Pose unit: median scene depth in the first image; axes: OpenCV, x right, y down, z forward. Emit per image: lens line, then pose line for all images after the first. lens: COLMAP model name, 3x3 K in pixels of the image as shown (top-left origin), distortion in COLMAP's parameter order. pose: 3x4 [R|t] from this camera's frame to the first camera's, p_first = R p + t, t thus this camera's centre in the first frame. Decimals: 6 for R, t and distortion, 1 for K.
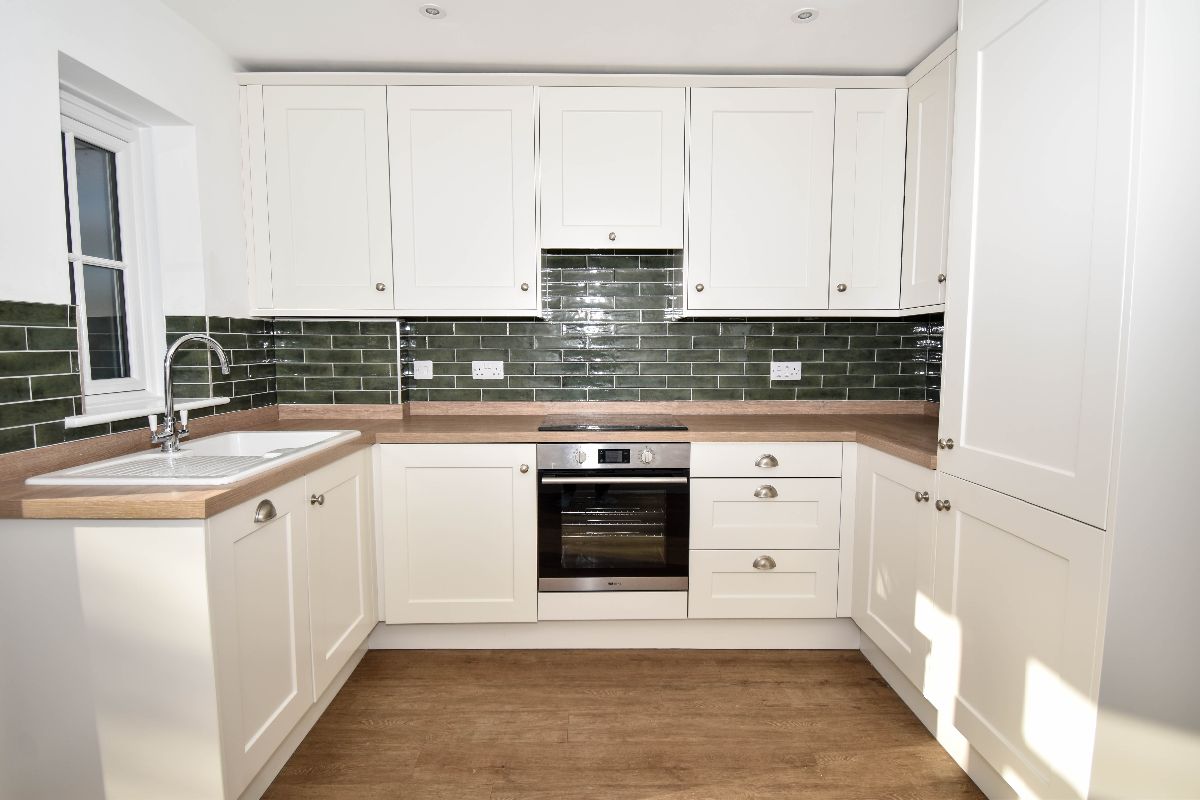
lens RADIAL K [[606.9, 0, 596.5], [0, 606.9, 406.9], [0, 0, 1]] dist [0.003362, -0.001338]
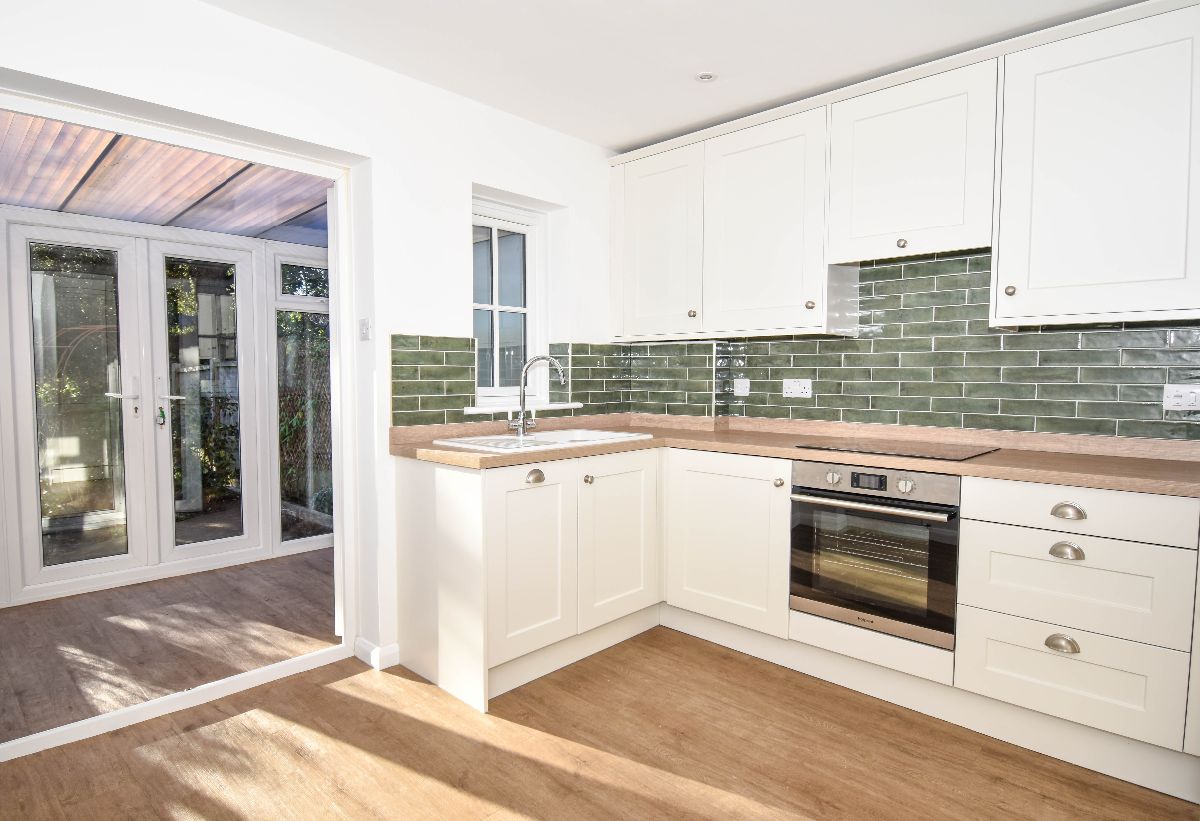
lens RADIAL K [[666.8, 0, 592.1], [0, 666.8, 411.4], [0, 0, 1]] dist [0.003664, -0.005513]
pose [[0.713107, 0.042755, -0.699751, 0.429290], [-0.070539, 0.997449, -0.010940, 0.016268], [0.697498, 0.057161, 0.714304, -0.027442]]
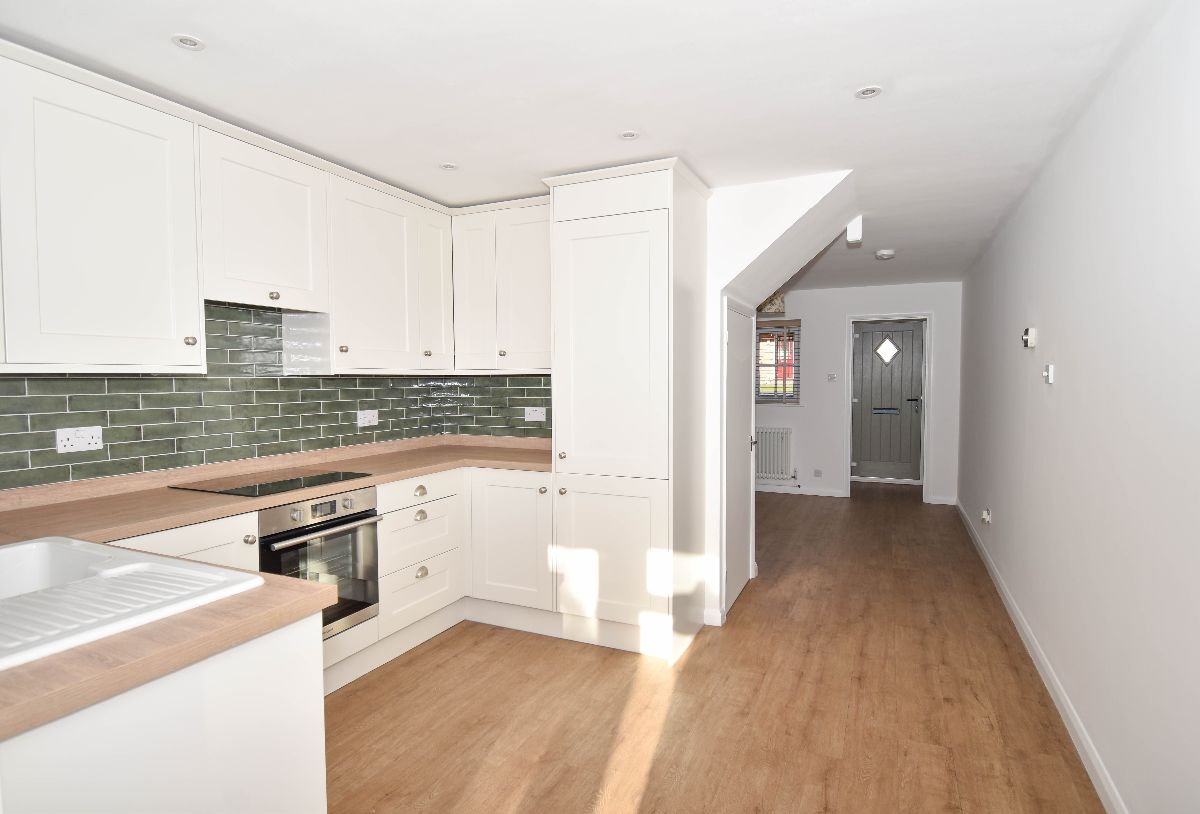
lens RADIAL K [[666.8, 0, 588.8], [0, 666.8, 402.4], [0, 0, 1]] dist [0.003664, -0.005513]
pose [[0.423654, -0.036354, 0.905094, -0.806663], [0.089628, 0.995973, -0.001949, -0.058135], [-0.901379, 0.081948, 0.425206, 0.078445]]
